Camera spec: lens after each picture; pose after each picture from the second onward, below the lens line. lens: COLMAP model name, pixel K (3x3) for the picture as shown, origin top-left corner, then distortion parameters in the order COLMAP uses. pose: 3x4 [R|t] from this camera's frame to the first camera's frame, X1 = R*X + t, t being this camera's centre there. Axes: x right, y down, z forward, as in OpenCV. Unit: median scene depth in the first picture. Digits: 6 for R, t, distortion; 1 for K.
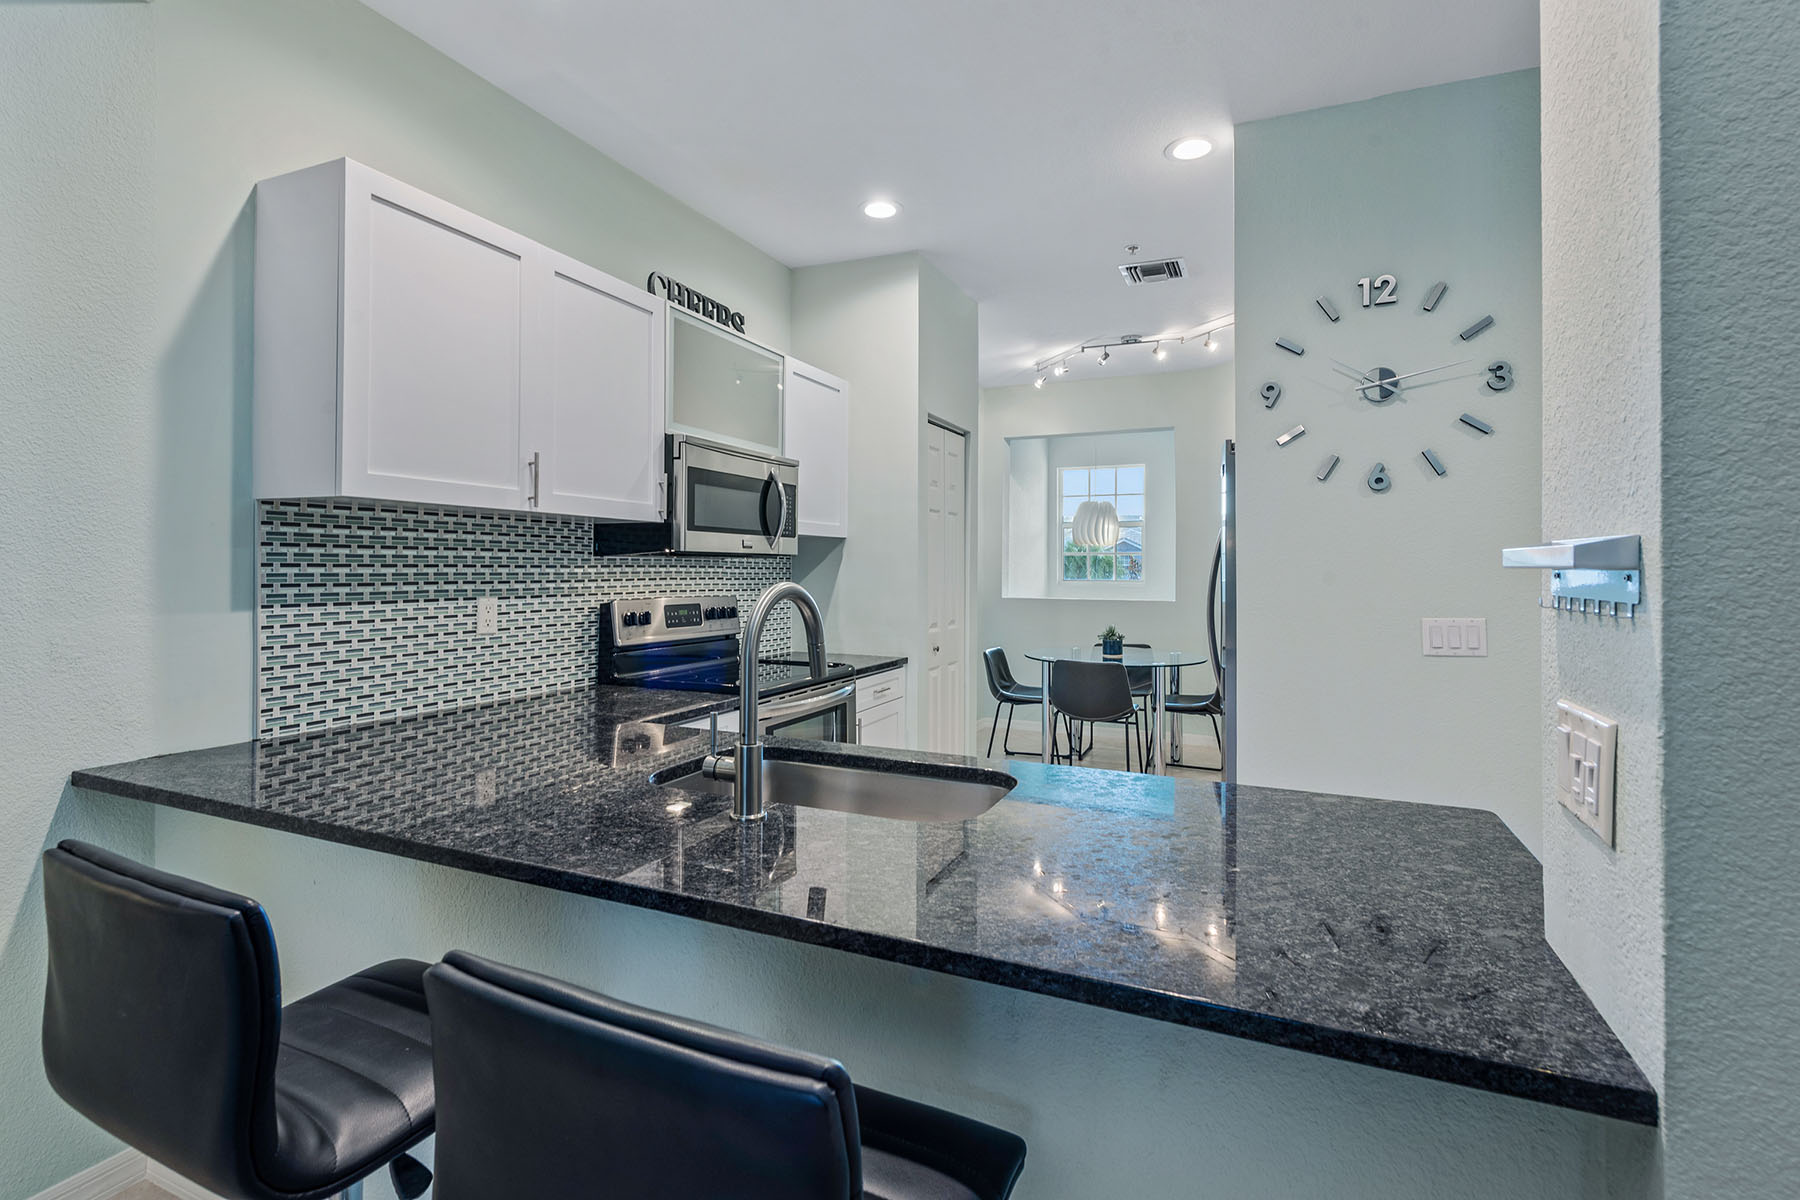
lens RADIAL K [[878.7, 0, 900.6], [0, 878.7, 583.7], [0, 0, 1]] dist [0.018188, -0.000778]
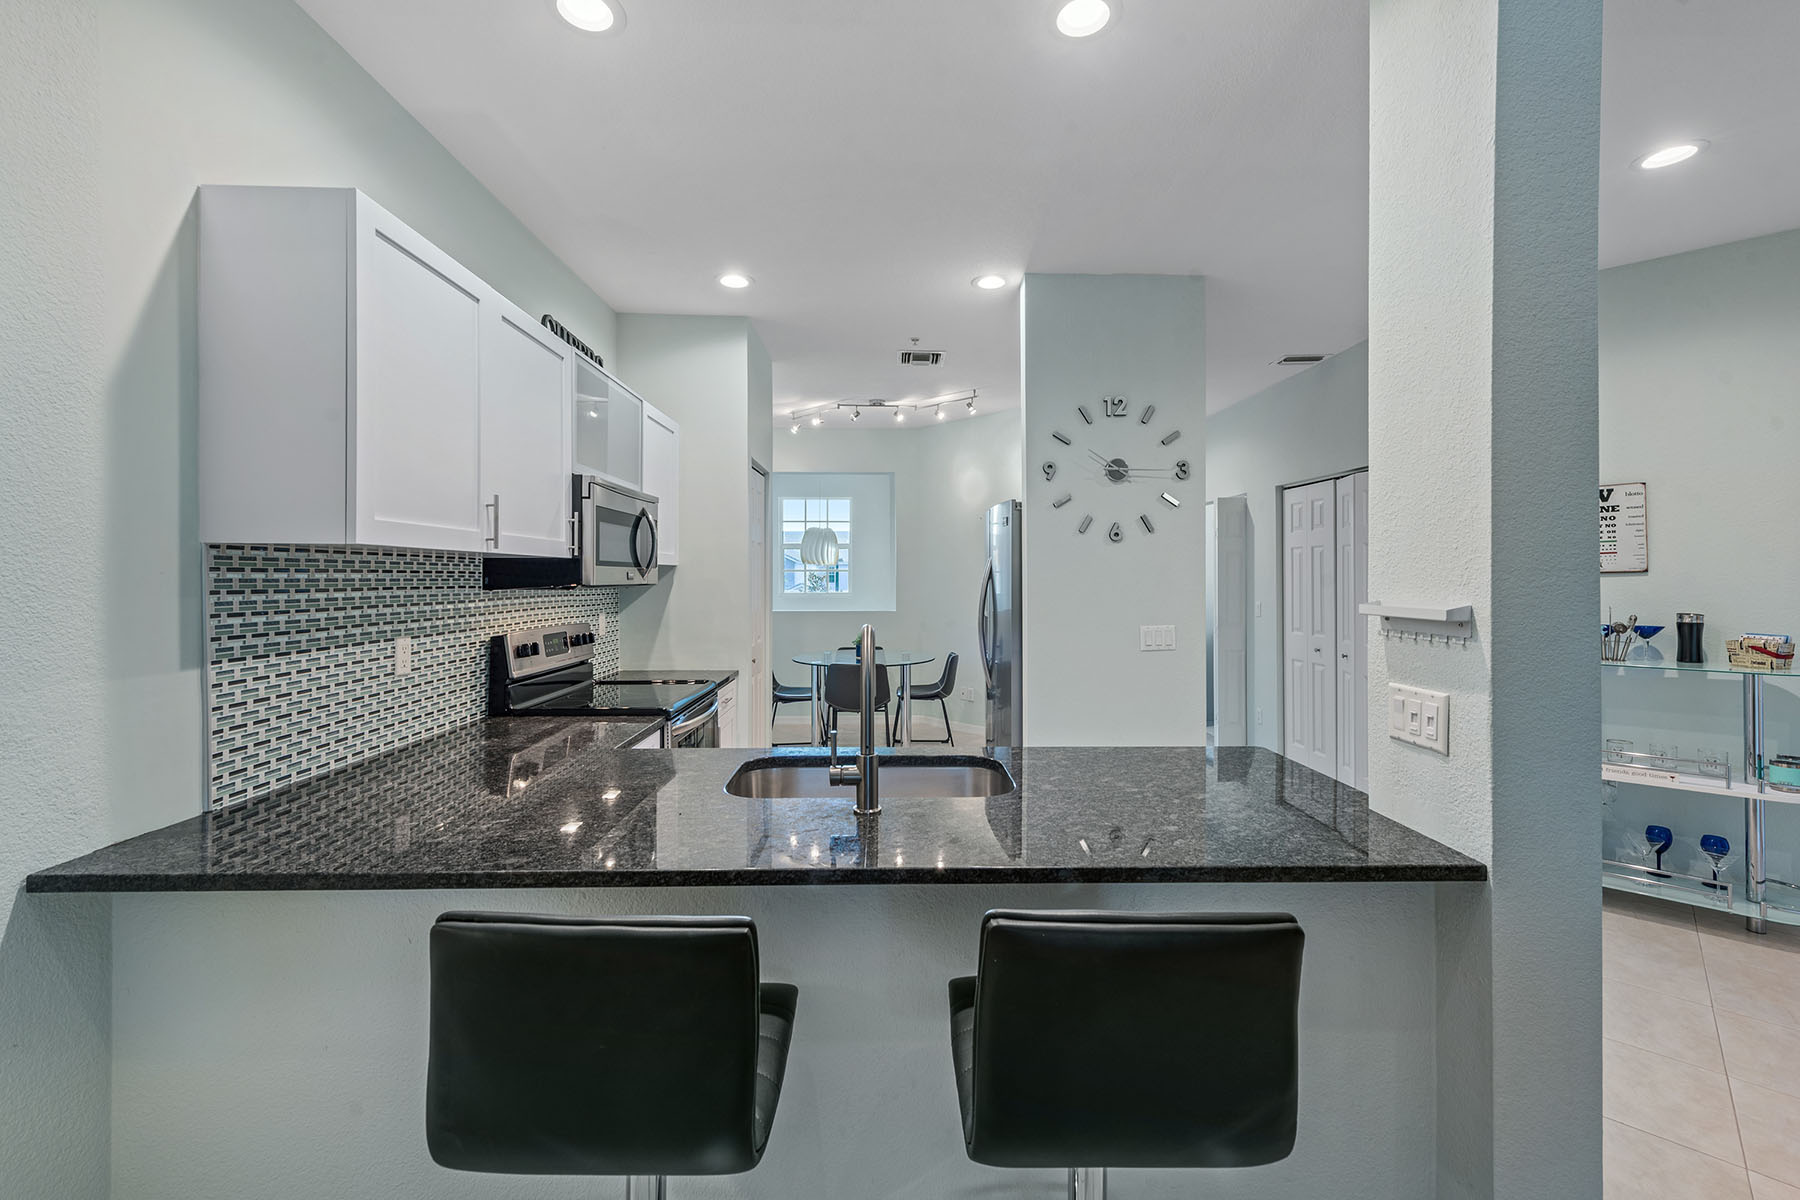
lens RADIAL K [[790.5, 0, 900.0], [0, 790.5, 600.0], [0, 0, 1]] dist [0.019017, -0.000068]
pose [[0.894688, -0.019393, 0.446270, -0.366652], [0.011813, 0.999735, 0.019762, -0.036170], [-0.446535, -0.012409, 0.894680, -0.026189]]
